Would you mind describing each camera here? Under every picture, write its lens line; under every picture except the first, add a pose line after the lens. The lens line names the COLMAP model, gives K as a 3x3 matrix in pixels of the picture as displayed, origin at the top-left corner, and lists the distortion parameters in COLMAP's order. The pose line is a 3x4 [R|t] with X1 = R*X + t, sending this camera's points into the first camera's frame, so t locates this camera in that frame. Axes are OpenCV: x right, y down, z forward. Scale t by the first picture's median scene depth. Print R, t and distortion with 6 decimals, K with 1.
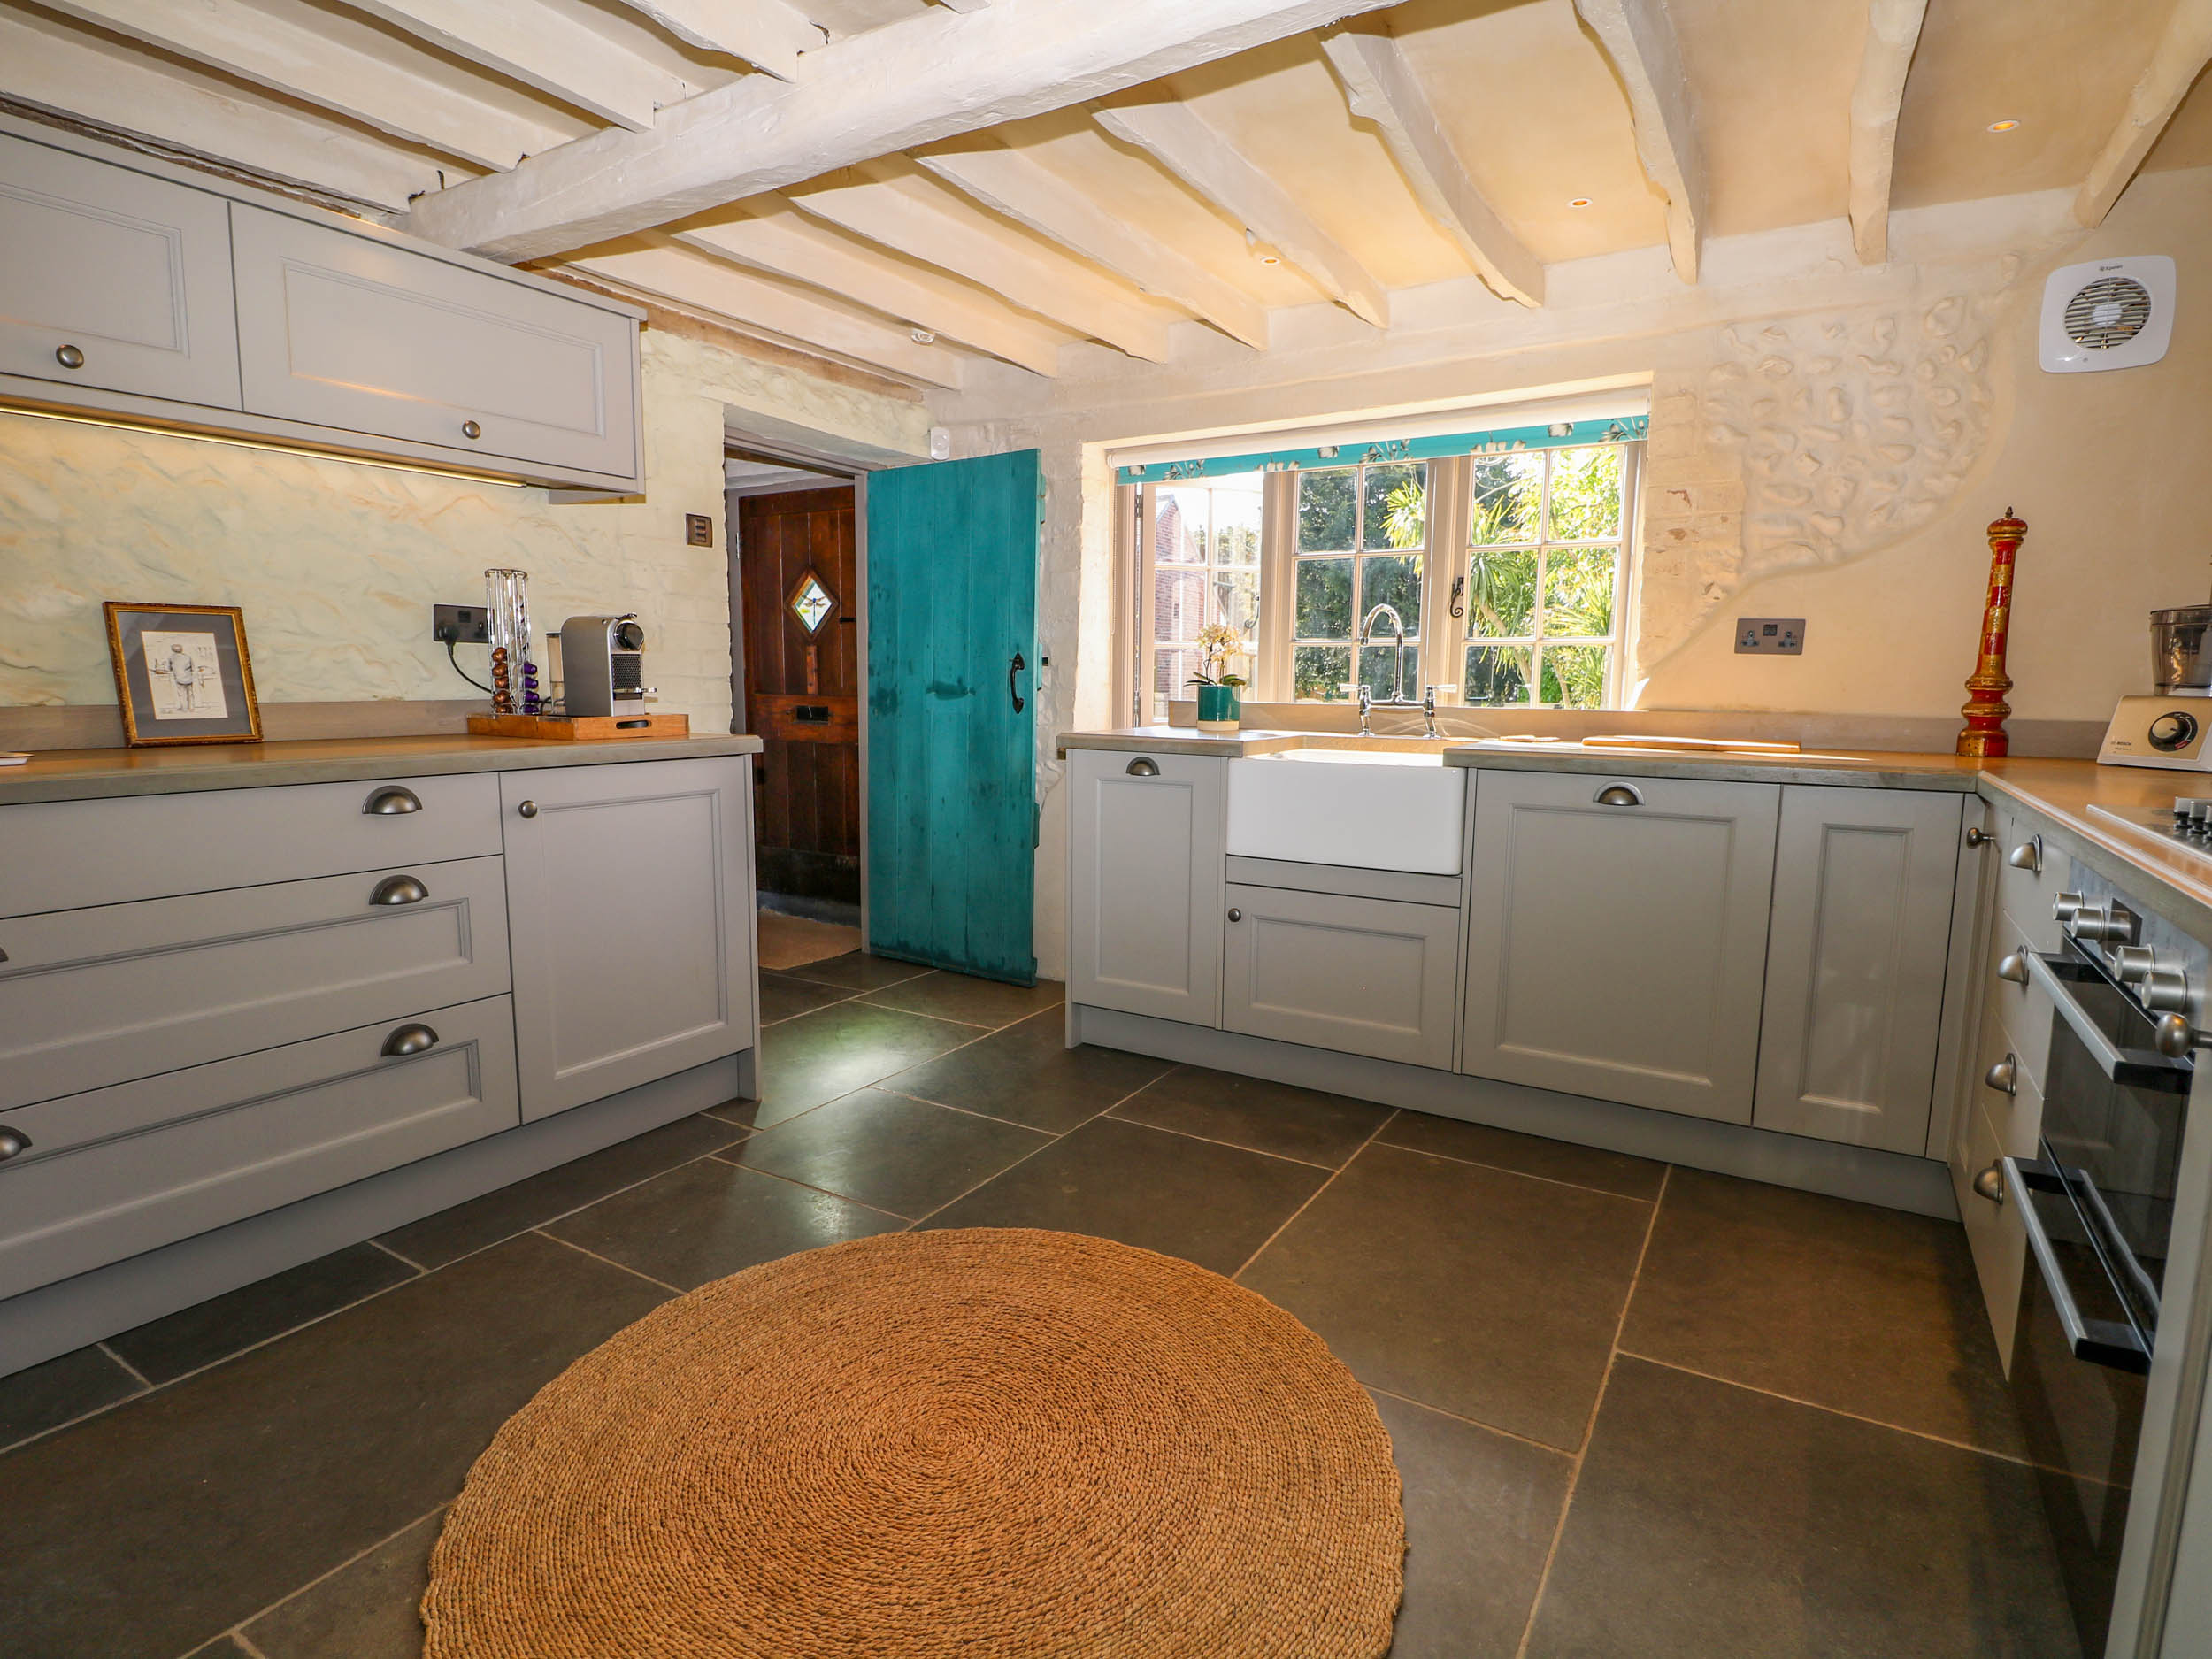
lens RADIAL K [[1146.9, 0, 1100.5], [0, 1146.9, 831.2], [0, 0, 1]] dist [-0.018180, -0.002041]
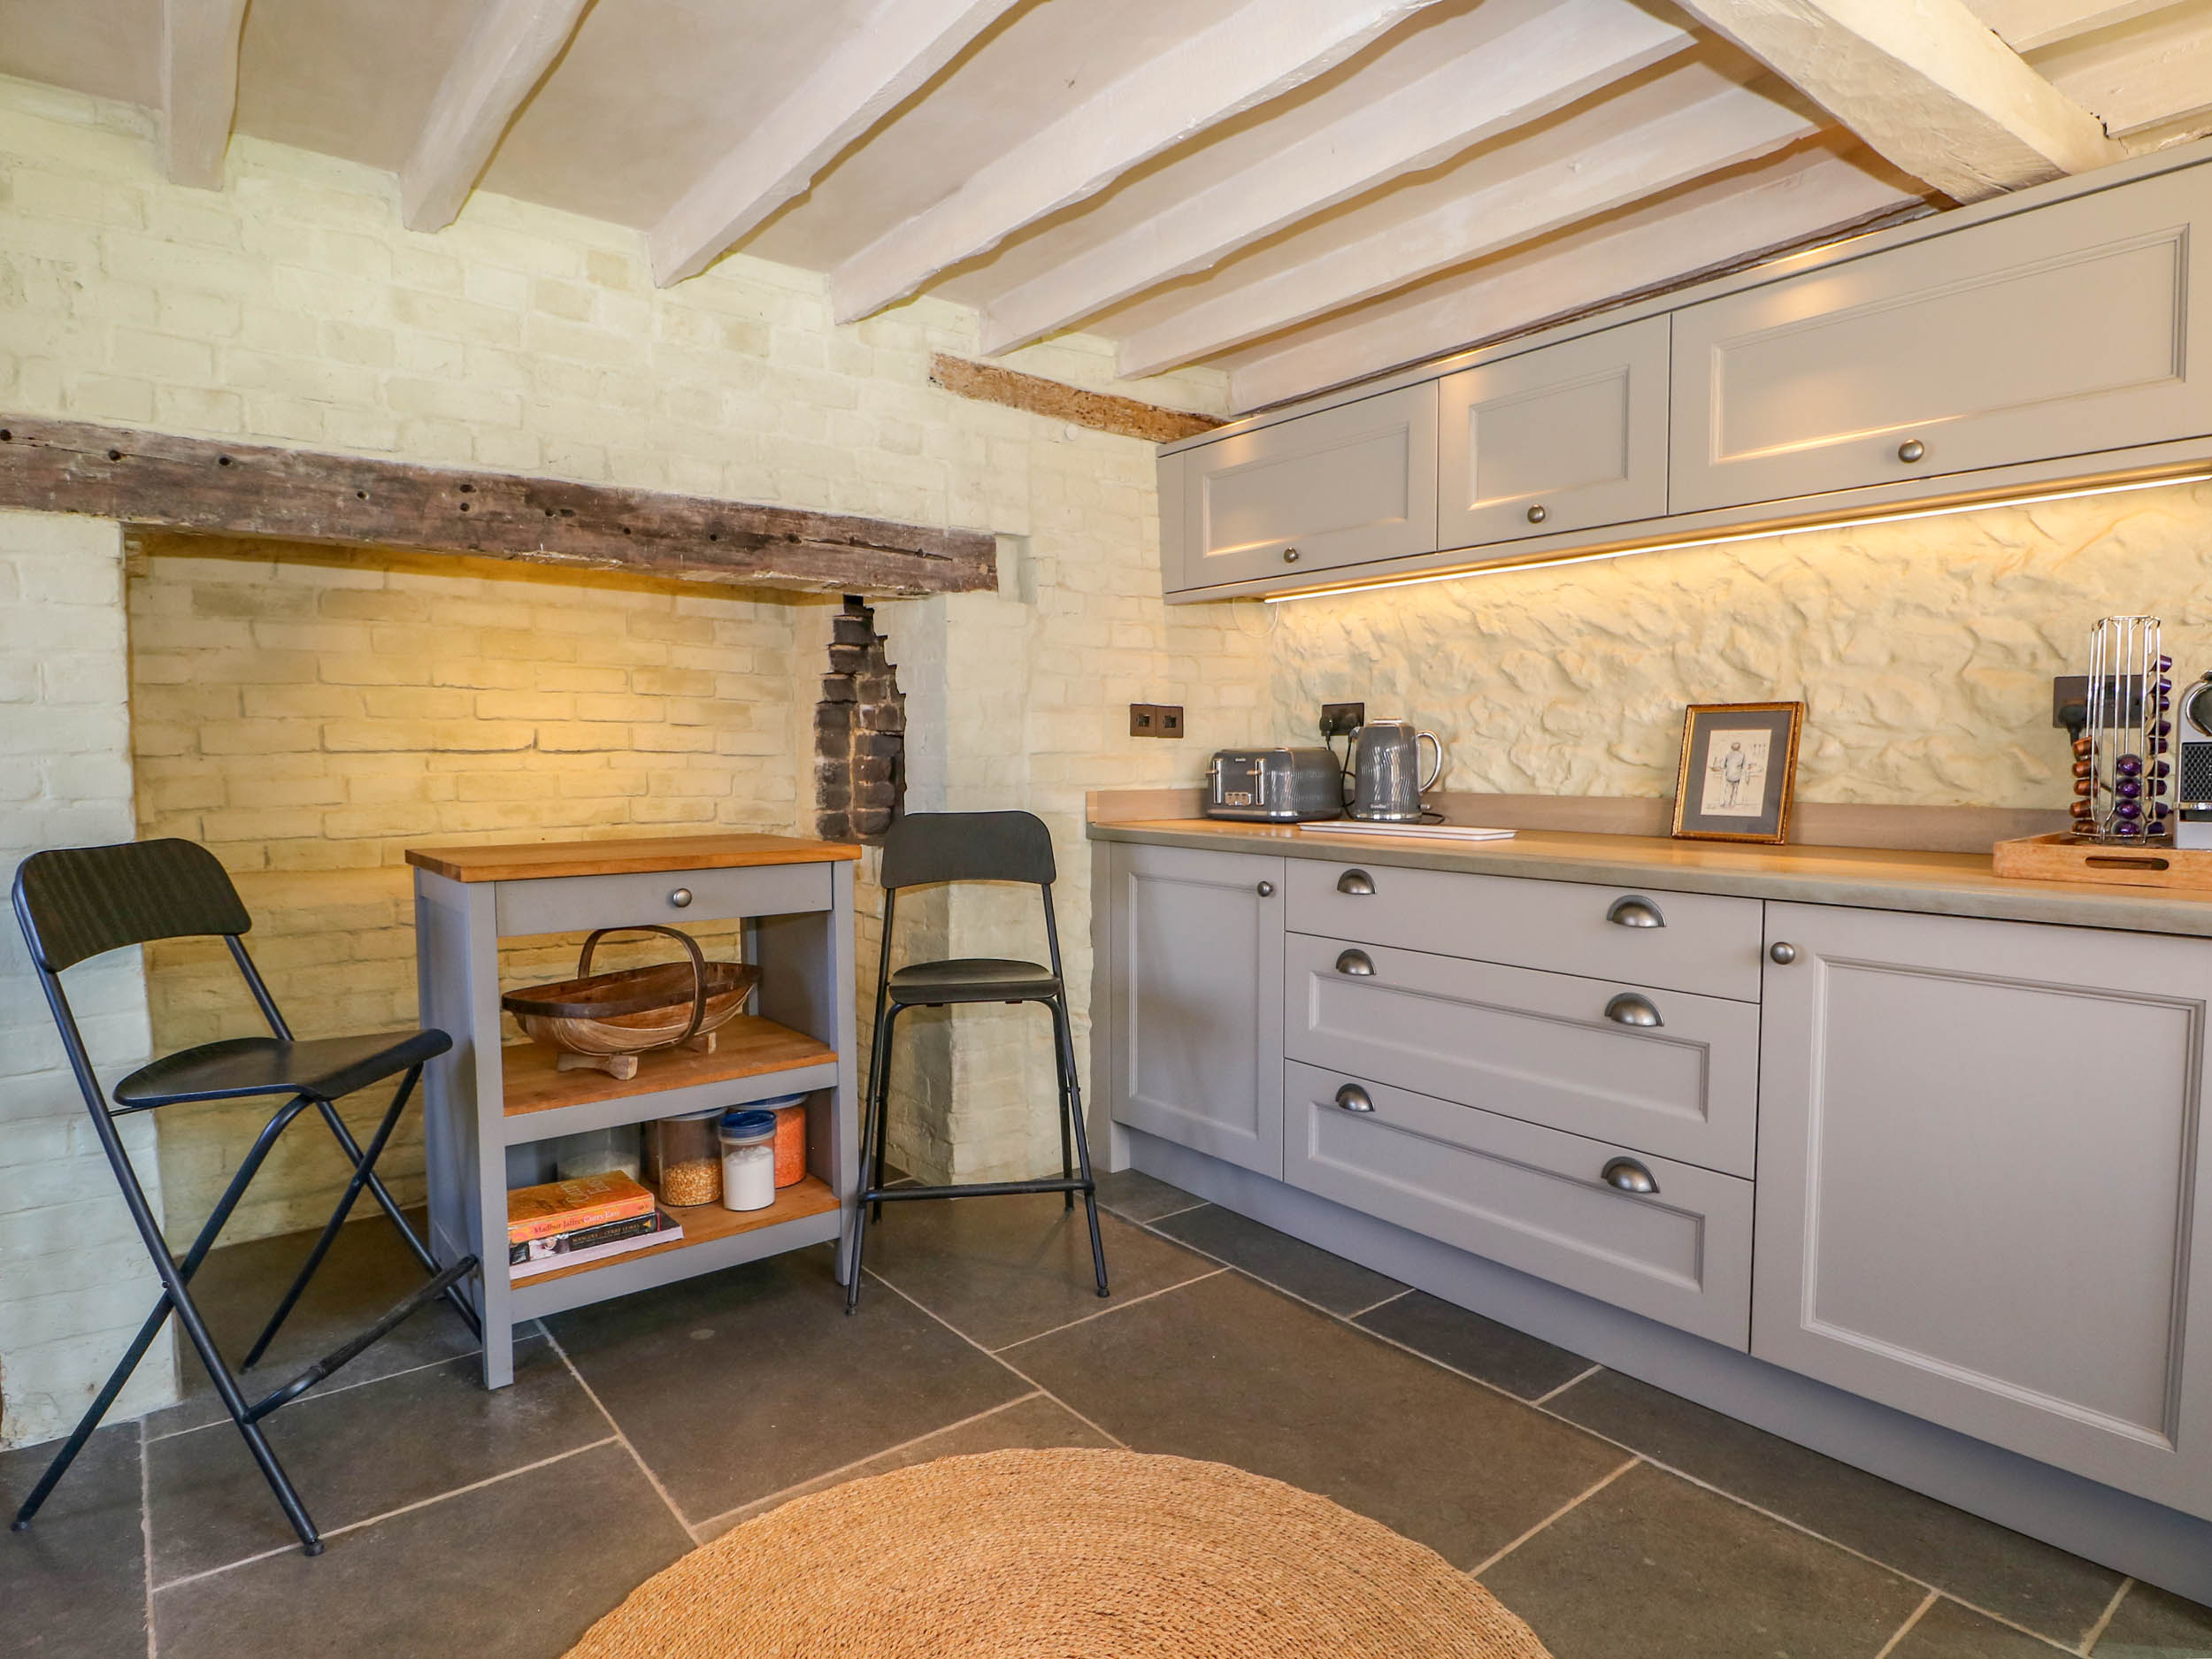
lens RADIAL K [[1211.8, 0, 1104.0], [0, 1211.8, 832.4], [0, 0, 1]] dist [-0.002197, -0.004387]
pose [[-0.327967, 0.057766, -0.942922, 0.410254], [-0.125366, 0.986639, 0.104049, -0.129865], [0.936334, 0.152334, -0.316343, 0.840210]]
